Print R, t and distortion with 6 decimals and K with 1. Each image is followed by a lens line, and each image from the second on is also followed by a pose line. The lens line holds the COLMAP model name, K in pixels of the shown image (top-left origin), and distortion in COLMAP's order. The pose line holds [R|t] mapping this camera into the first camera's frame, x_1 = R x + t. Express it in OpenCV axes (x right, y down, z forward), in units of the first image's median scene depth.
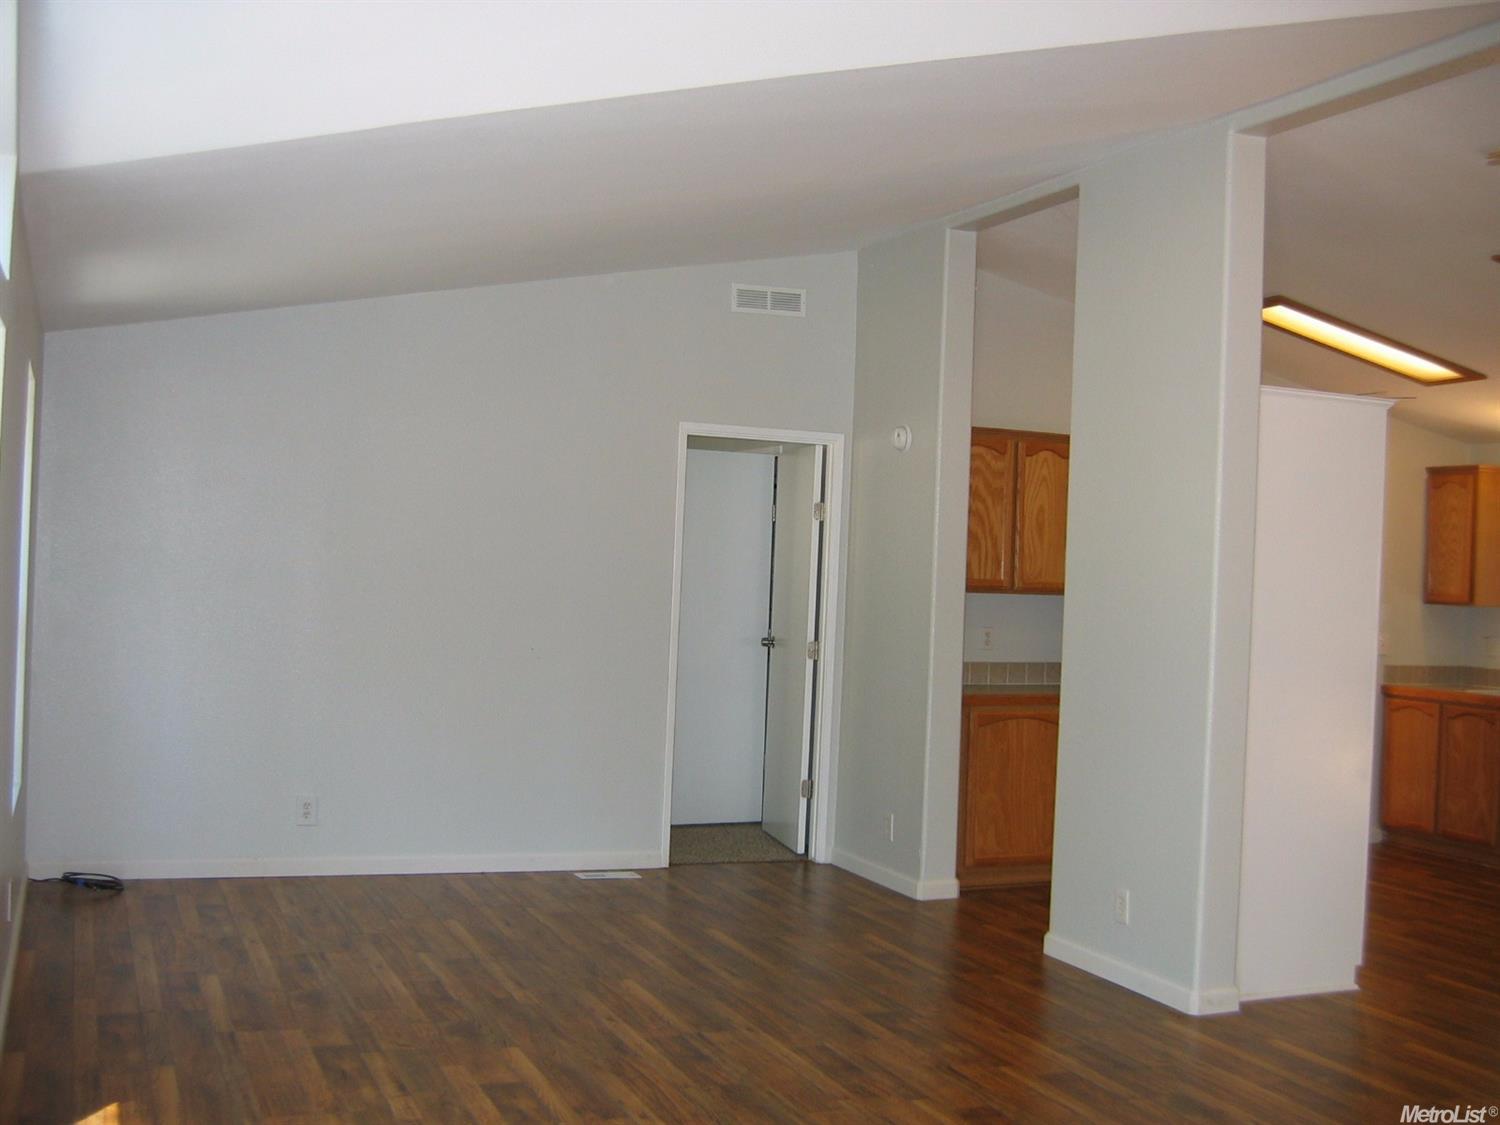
lens RADIAL K [[1652.9, 0, 739.9], [0, 1652.9, 560.8], [0, 0, 1]] dist [-0.124620, 0.074486]
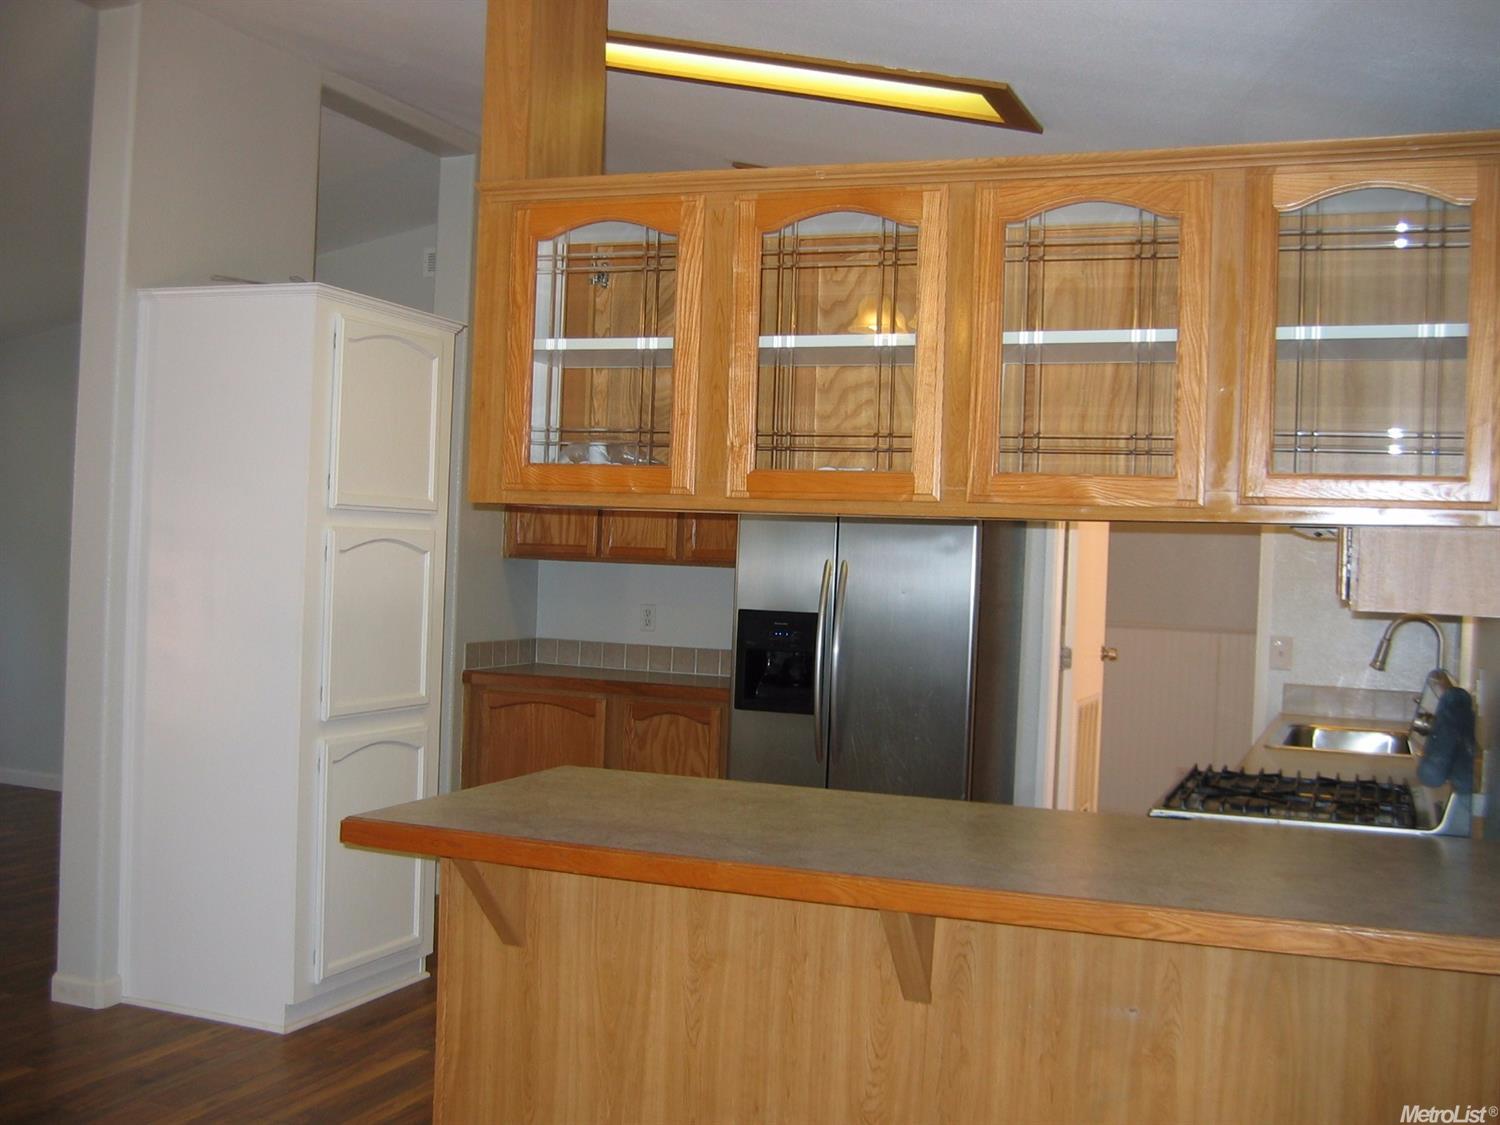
lens RADIAL K [[1652.9, 0, 739.9], [0, 1652.9, 560.8], [0, 0, 1]] dist [-0.124620, 0.074486]
pose [[0.721366, -0.003618, -0.692545, 0.713906], [-0.013093, 0.999736, -0.018861, 0.030270], [0.692431, 0.022673, 0.721128, 0.375971]]
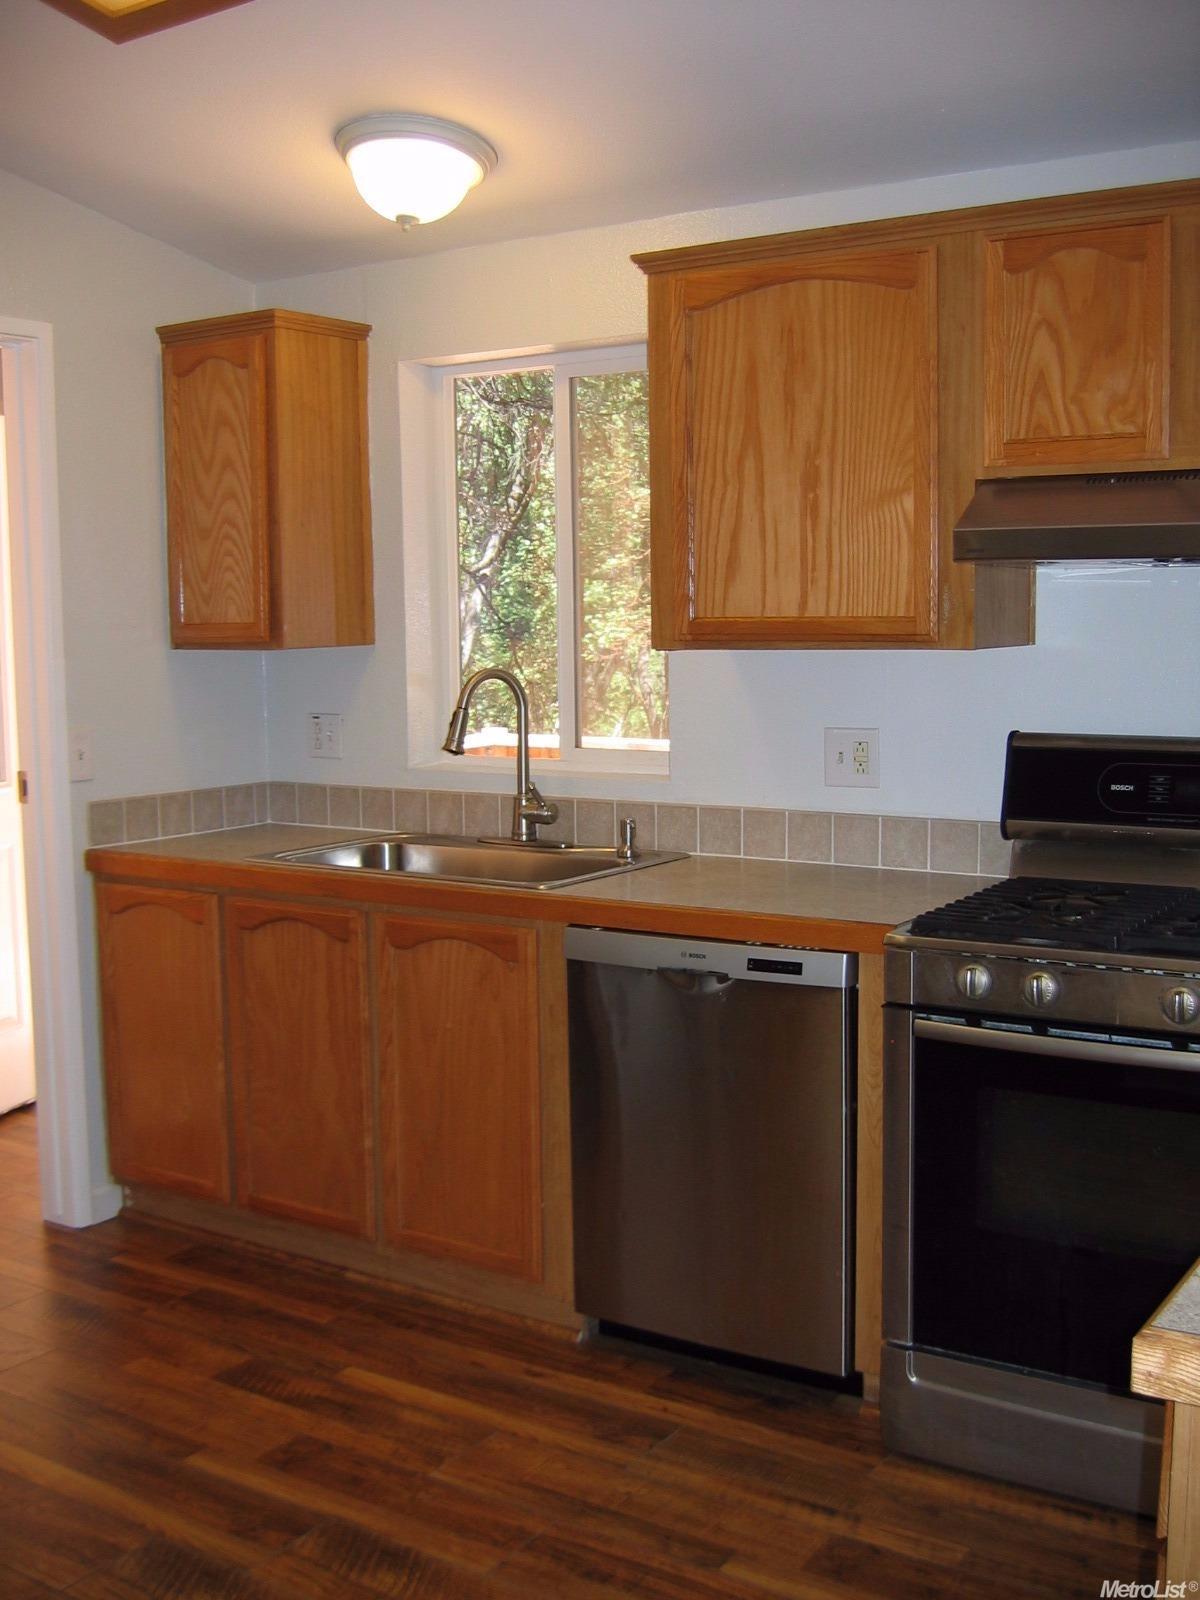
lens RADIAL K [[1763.1, 0, 600.0], [0, 1763.1, 800.0], [0, 0, 1]] dist [-0.124620, 0.074486]
pose [[0.828064, -0.105463, 0.550625, 0.265827], [0.042877, 0.991184, 0.125364, 0.013418], [-0.558992, -0.080201, 0.825286, 0.570622]]
